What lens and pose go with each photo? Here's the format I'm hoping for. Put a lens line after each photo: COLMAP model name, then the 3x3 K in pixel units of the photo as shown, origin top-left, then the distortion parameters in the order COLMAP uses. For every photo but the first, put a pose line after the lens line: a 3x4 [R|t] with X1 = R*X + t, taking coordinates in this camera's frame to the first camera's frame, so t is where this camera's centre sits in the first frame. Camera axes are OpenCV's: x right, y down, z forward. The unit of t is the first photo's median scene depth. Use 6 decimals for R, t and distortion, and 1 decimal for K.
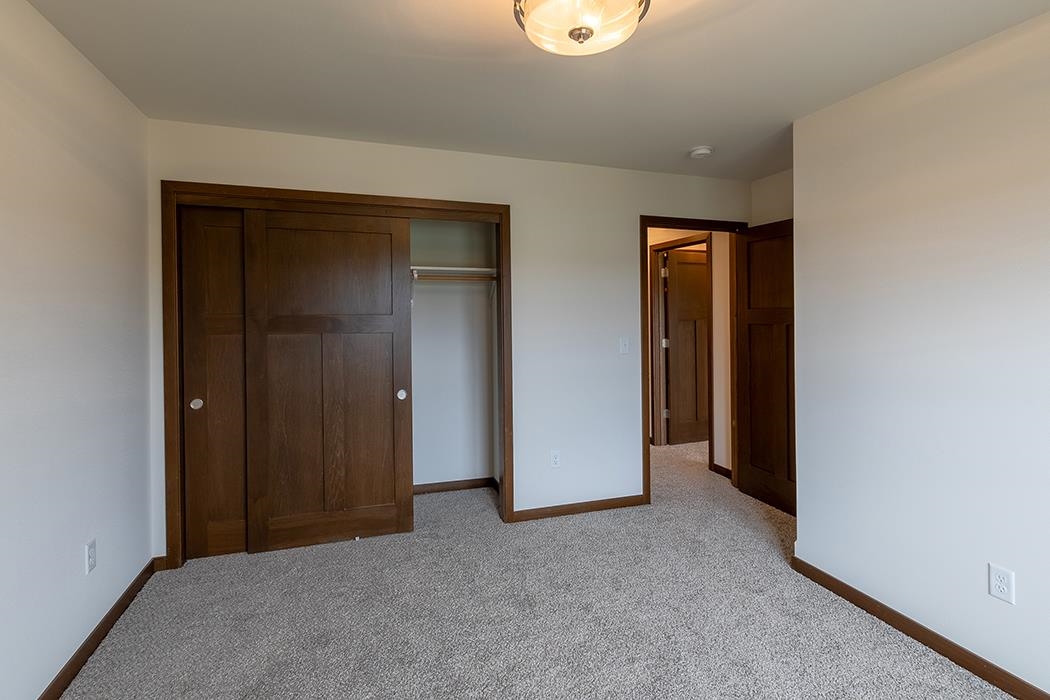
lens RADIAL K [[491.0, 0, 524.3], [0, 491.0, 321.0], [0, 0, 1]] dist [0.001018, -0.000213]
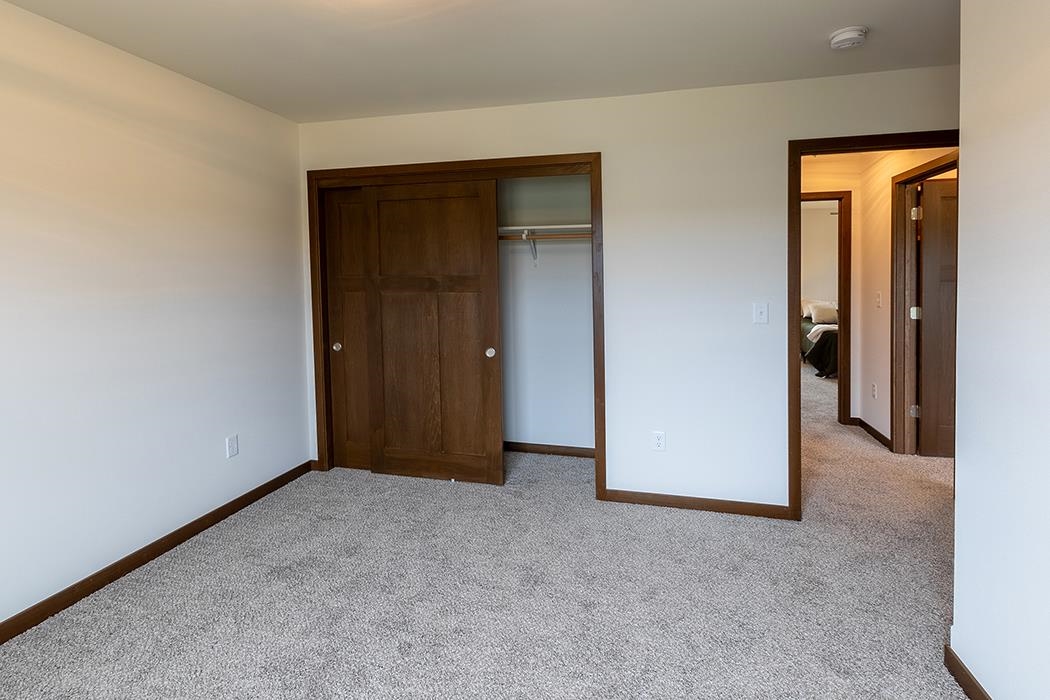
lens RADIAL K [[509.4, 0, 527.0], [0, 509.4, 305.4], [0, 0, 1]] dist [0.001362, 0.000092]
pose [[0.845382, 0.026656, -0.533497, 0.390051], [-0.001860, 0.998895, 0.046963, 0.000356], [0.534159, -0.038709, 0.844497, 0.143450]]
